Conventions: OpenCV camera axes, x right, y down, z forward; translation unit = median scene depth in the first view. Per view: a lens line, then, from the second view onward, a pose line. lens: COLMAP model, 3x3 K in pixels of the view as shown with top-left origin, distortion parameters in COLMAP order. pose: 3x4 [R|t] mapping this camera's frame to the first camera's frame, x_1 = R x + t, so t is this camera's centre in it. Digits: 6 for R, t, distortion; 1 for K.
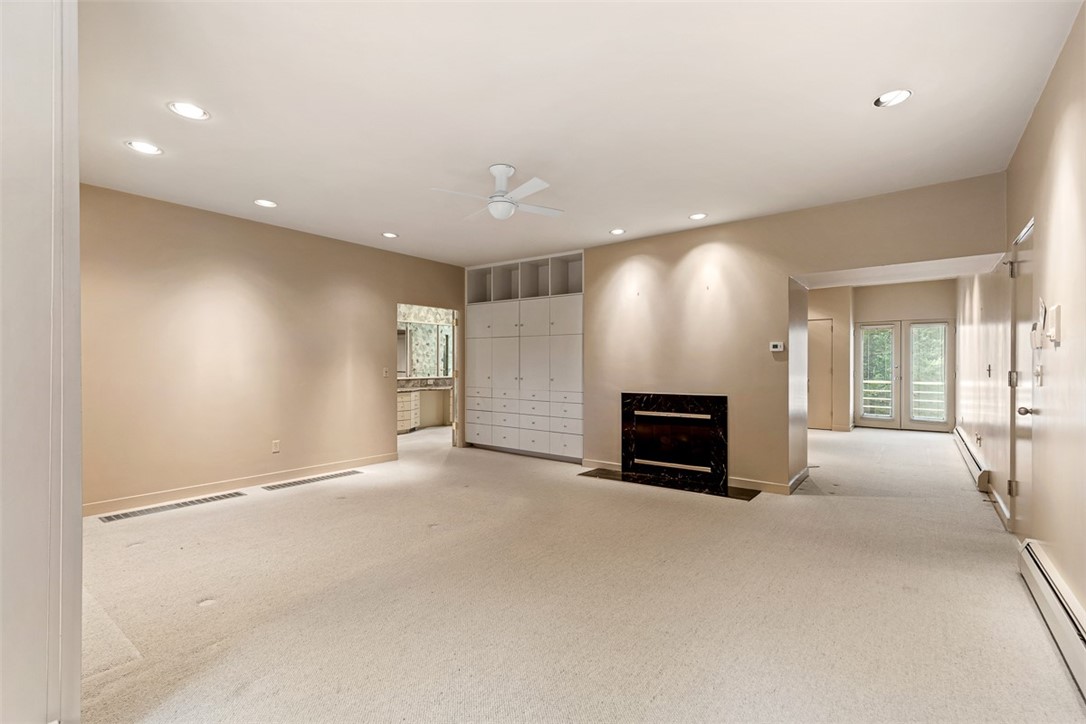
lens RADIAL K [[490.7, 0, 547.8], [0, 490.7, 363.4], [0, 0, 1]] dist [0.010475, -0.001375]
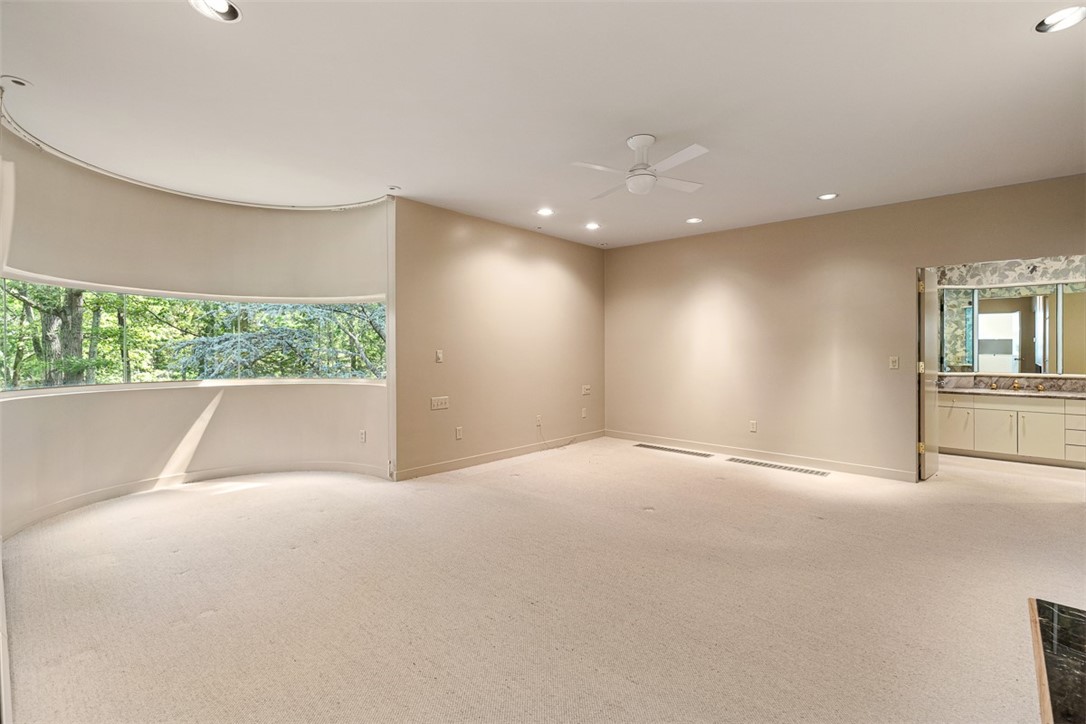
lens RADIAL K [[490.7, 0, 546.3], [0, 490.7, 358.3], [0, 0, 1]] dist [0.010475, -0.001375]
pose [[-0.090510, 0.014568, -0.995789, 0.286817], [0.009292, 0.999862, 0.013783, -0.001828], [0.995852, -0.008006, -0.090633, 0.307296]]
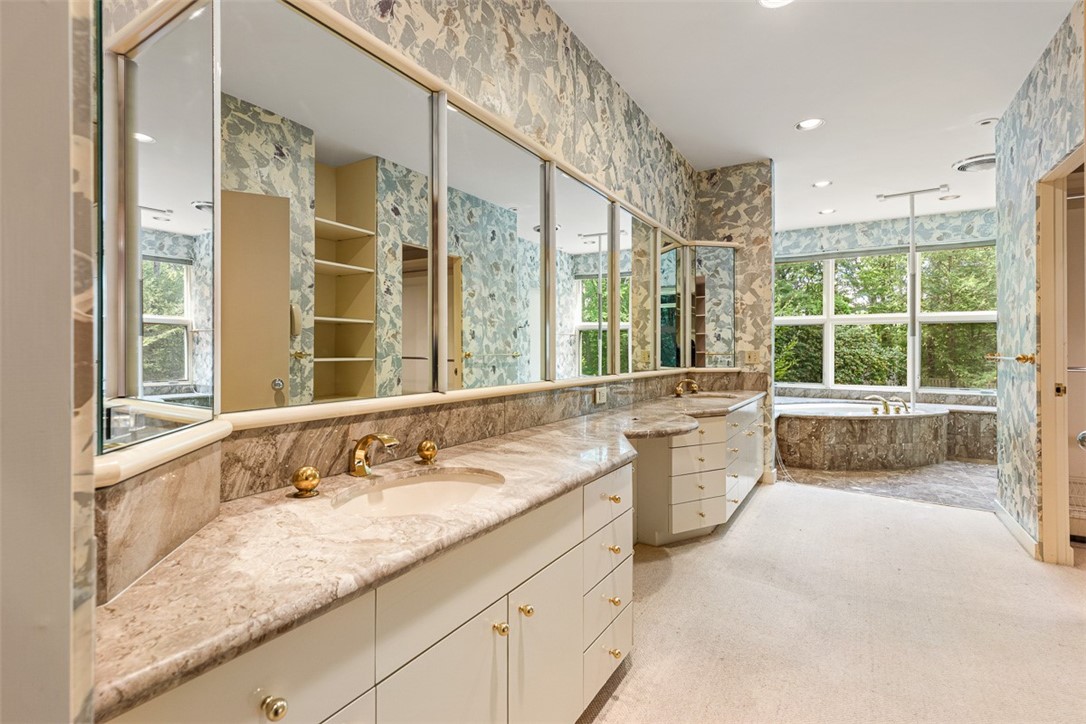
lens RADIAL K [[490.7, 0, 541.8], [0, 490.7, 359.2], [0, 0, 1]] dist [0.010475, -0.001375]
pose [[0.996031, -0.006265, 0.088788, -0.268245], [0.006057, 0.999978, 0.002612, 0.016329], [-0.088802, -0.002063, 0.996047, 0.641859]]
